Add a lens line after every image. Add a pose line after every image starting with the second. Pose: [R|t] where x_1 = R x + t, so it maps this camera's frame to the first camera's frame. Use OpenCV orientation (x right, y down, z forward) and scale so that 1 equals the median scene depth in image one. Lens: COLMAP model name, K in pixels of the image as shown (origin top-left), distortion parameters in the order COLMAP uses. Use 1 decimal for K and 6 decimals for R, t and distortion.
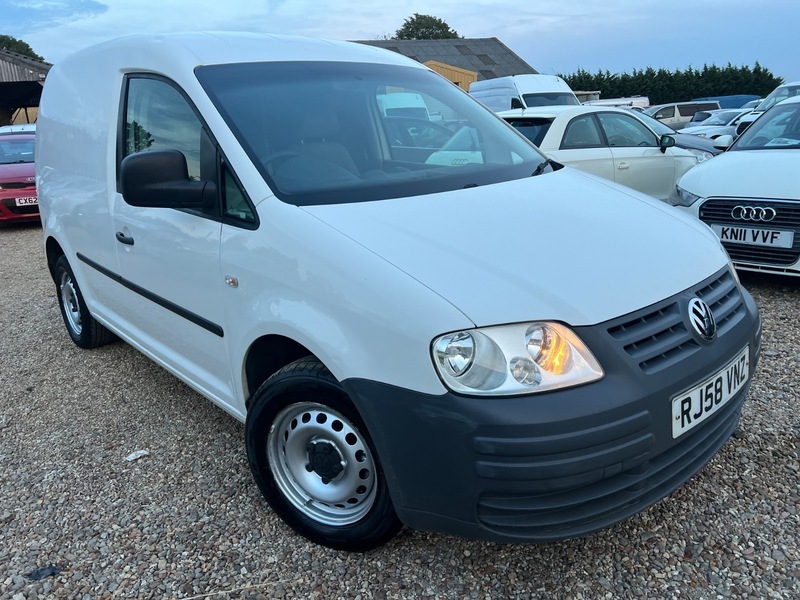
lens RADIAL K [[610.6, 0, 387.4], [0, 610.6, 298.5], [0, 0, 1]] dist [0.061718, -0.071657]
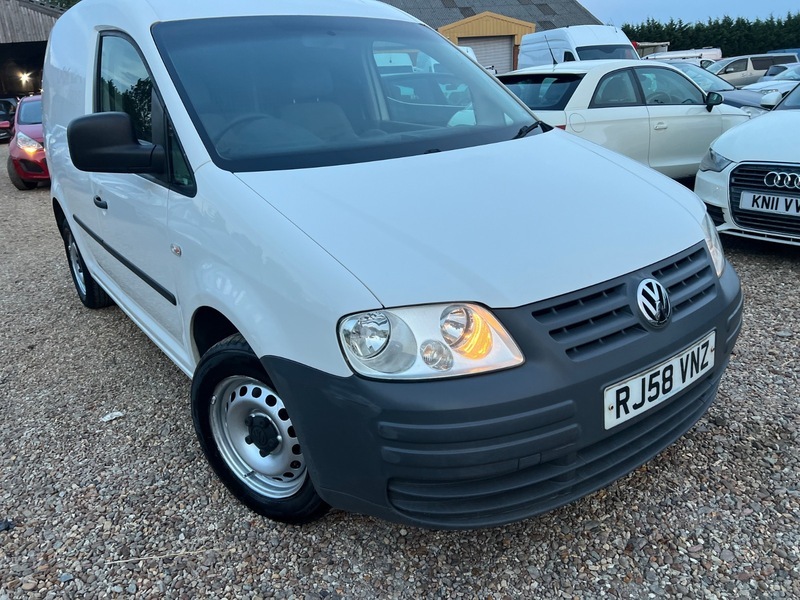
lens RADIAL K [[608.2, 0, 395.0], [0, 608.2, 309.0], [0, 0, 1]] dist [0.056673, -0.065349]
pose [[0.995999, 0.026249, -0.085423, 0.183699], [-0.019219, 0.996439, 0.082098, -0.021304], [0.087274, -0.080128, 0.992957, 0.053850]]
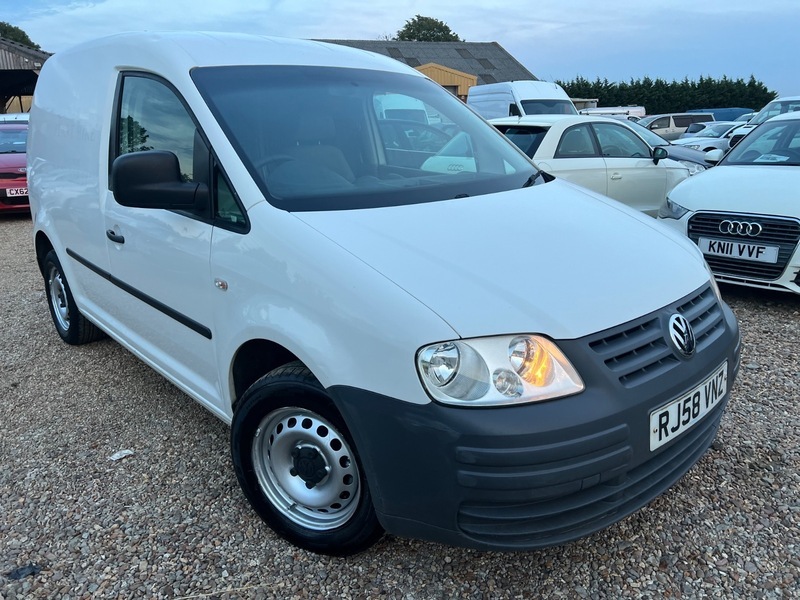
lens RADIAL K [[612.1, 0, 397.5], [0, 612.1, 297.4], [0, 0, 1]] dist [0.056258, -0.064688]
pose [[0.999348, 0.026498, 0.024523, 0.009934], [-0.026464, 0.999648, -0.001683, -0.012670], [-0.024558, 0.001033, 0.999698, -0.011299]]
